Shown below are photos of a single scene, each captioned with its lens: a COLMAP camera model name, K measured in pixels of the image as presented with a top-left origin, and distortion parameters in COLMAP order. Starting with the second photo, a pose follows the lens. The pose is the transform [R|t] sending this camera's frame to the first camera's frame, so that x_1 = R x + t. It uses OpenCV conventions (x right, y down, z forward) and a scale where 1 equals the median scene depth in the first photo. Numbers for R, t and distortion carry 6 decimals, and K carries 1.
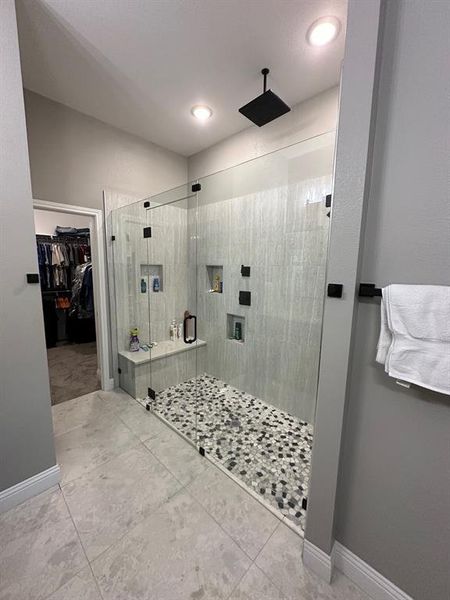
lens RADIAL K [[238.3, 0, 224.3], [0, 238.3, 300.1], [0, 0, 1]] dist [-0.001694, 0.000425]
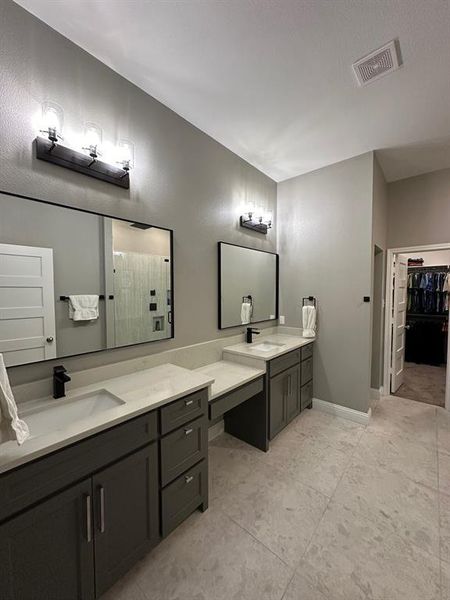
lens RADIAL K [[238.3, 0, 224.3], [0, 238.3, 300.1], [0, 0, 1]] dist [-0.001694, 0.000425]
pose [[0.043251, 0.026693, -0.998708, 0.583488], [-0.138443, 0.990159, 0.020469, 0.017499], [0.989425, 0.137379, 0.046521, -0.101883]]
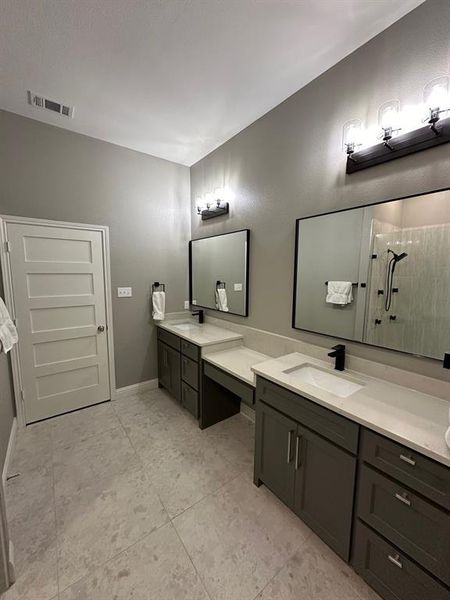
lens RADIAL K [[238.3, 0, 224.3], [0, 238.3, 300.1], [0, 0, 1]] dist [-0.001694, 0.000425]
pose [[-0.986508, -0.042982, 0.157968, -0.323140], [-0.001577, 0.967369, 0.253367, -0.143103], [-0.163704, 0.249700, -0.954385, 0.768258]]
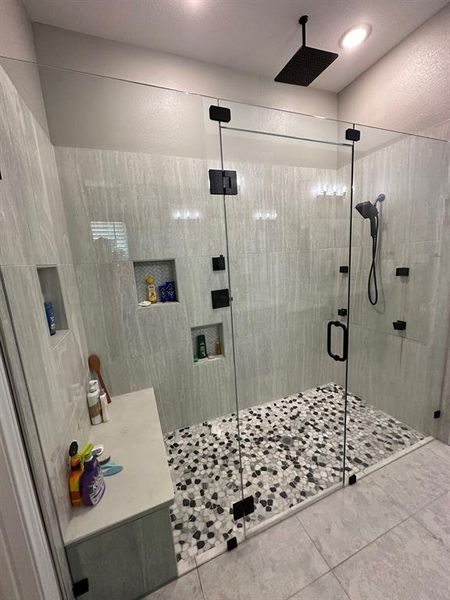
lens RADIAL K [[238.3, 0, 224.3], [0, 238.3, 300.1], [0, 0, 1]] dist [-0.001694, 0.000425]
pose [[0.417392, -0.202897, 0.885786, -0.689751], [0.195796, 0.971940, 0.130370, -0.118543], [-0.887382, 0.119018, 0.445407, 0.757656]]
